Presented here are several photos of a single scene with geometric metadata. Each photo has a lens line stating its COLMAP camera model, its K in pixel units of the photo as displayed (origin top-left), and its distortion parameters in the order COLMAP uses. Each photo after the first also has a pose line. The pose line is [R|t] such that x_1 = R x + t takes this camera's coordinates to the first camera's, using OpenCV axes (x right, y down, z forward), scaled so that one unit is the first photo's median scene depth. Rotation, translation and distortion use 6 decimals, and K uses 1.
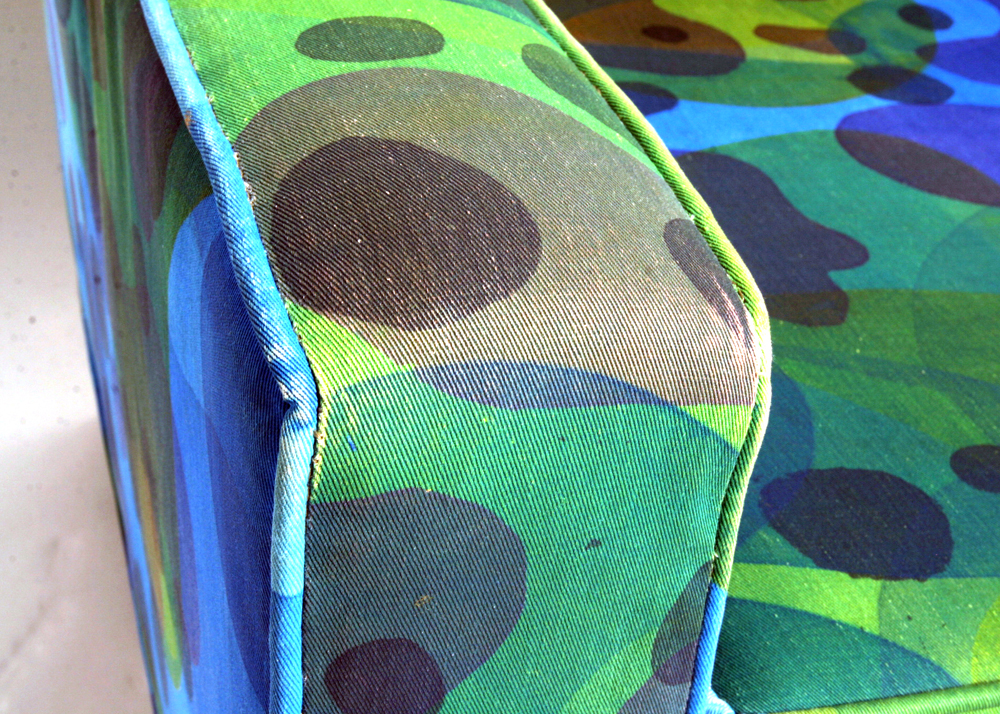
lens RADIAL K [[1519.5, 0, 506.8], [0, 1519.5, 365.6], [0, 0, 1]] dist [-0.023377, 0.000000]
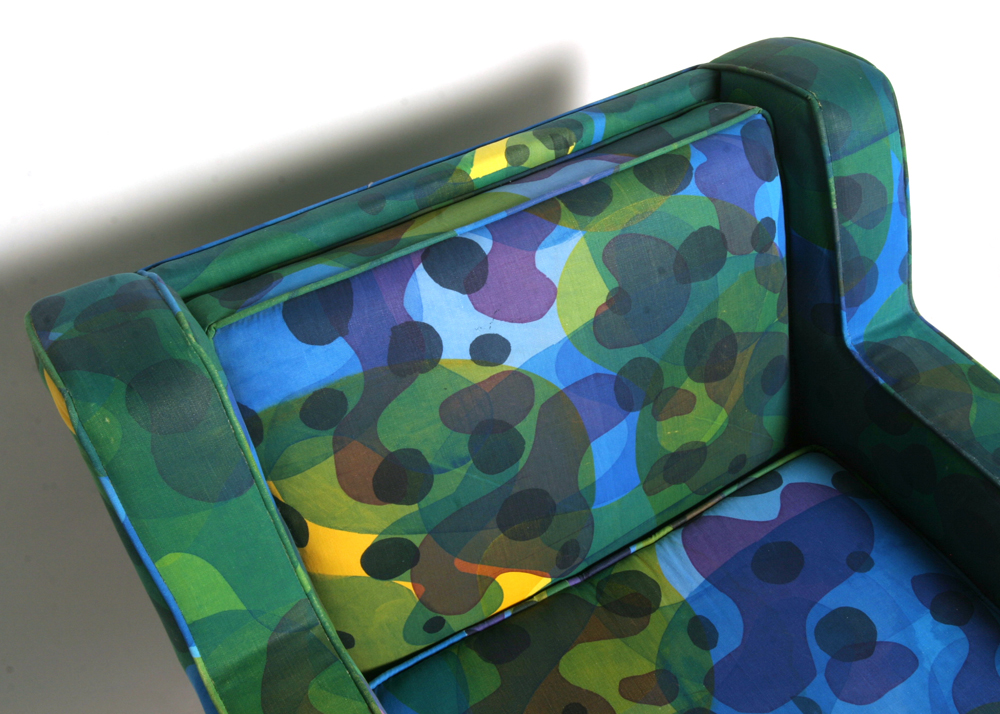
lens RADIAL K [[1132.0, 0, 537.4], [0, 1132.0, 388.5], [0, 0, 1]] dist [-0.047727, 0.000000]
pose [[0.967859, -0.220515, 0.120919, -0.033937], [0.181997, 0.945964, 0.268383, -1.772434], [-0.173567, -0.237750, 0.955693, -0.389616]]
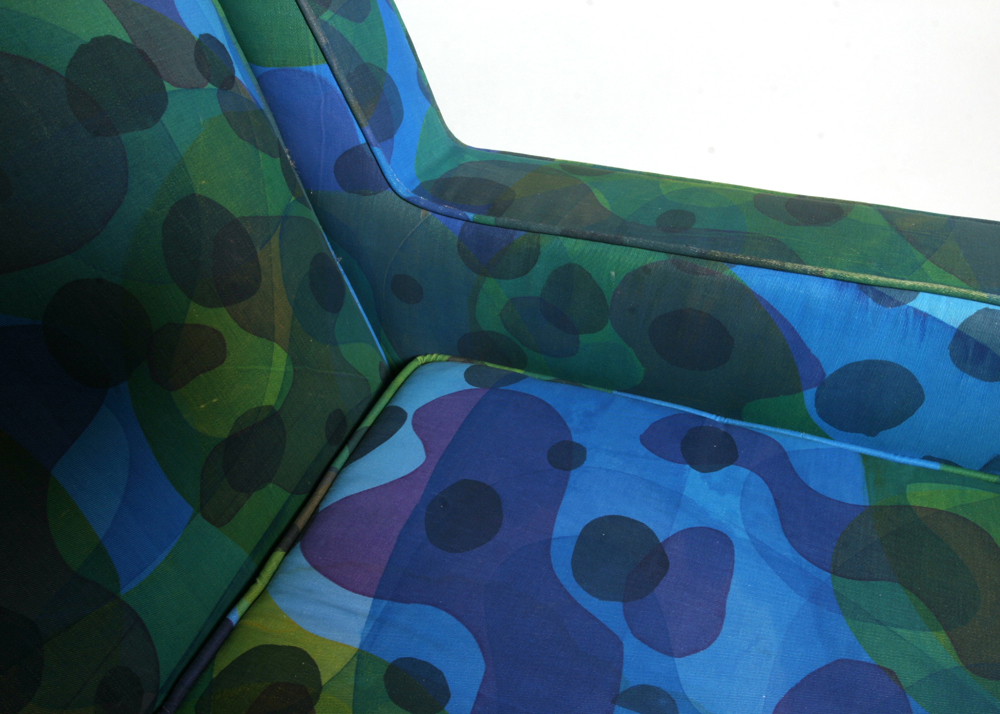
lens RADIAL K [[787.9, 0, 525.8], [0, 787.9, 372.8], [0, 0, 1]] dist [-0.076011, 0.030960]
pose [[0.622824, -0.549589, 0.556815, 0.292014], [0.459482, 0.832990, 0.308228, -1.018501], [-0.633220, 0.063875, 0.771332, 1.066758]]
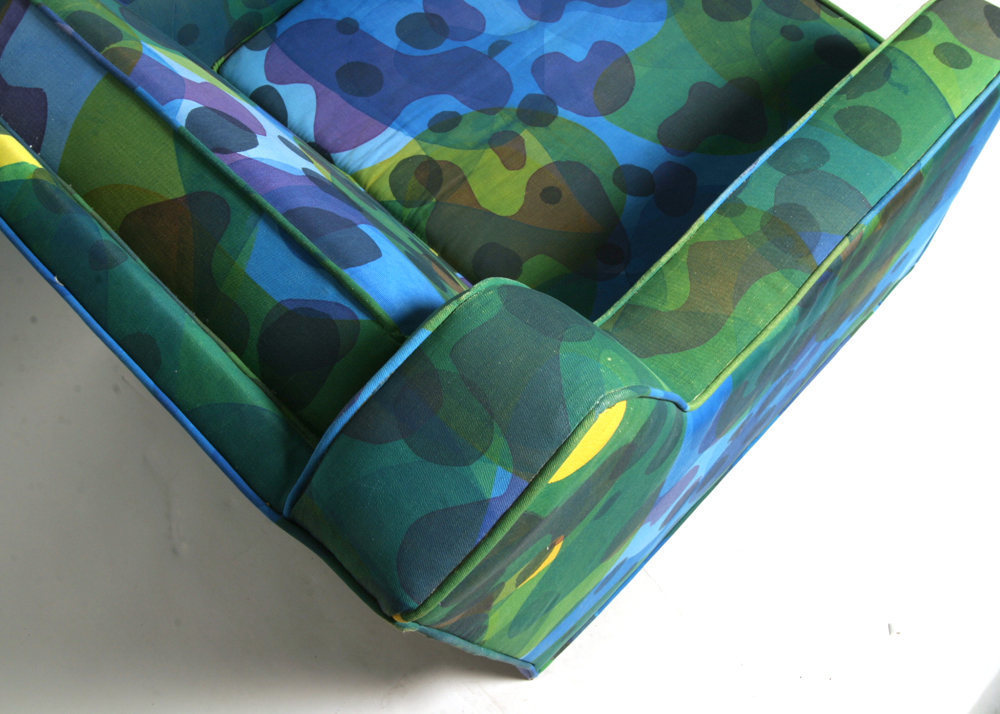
lens RADIAL K [[992.8, 0, 485.7], [0, 992.8, 346.3], [0, 0, 1]] dist [-0.050390, 0.000000]
pose [[-0.456279, -0.809318, 0.369884, -0.968057], [0.486910, 0.120845, 0.865052, -2.596319], [-0.744801, 0.574805, 0.338926, 1.313979]]
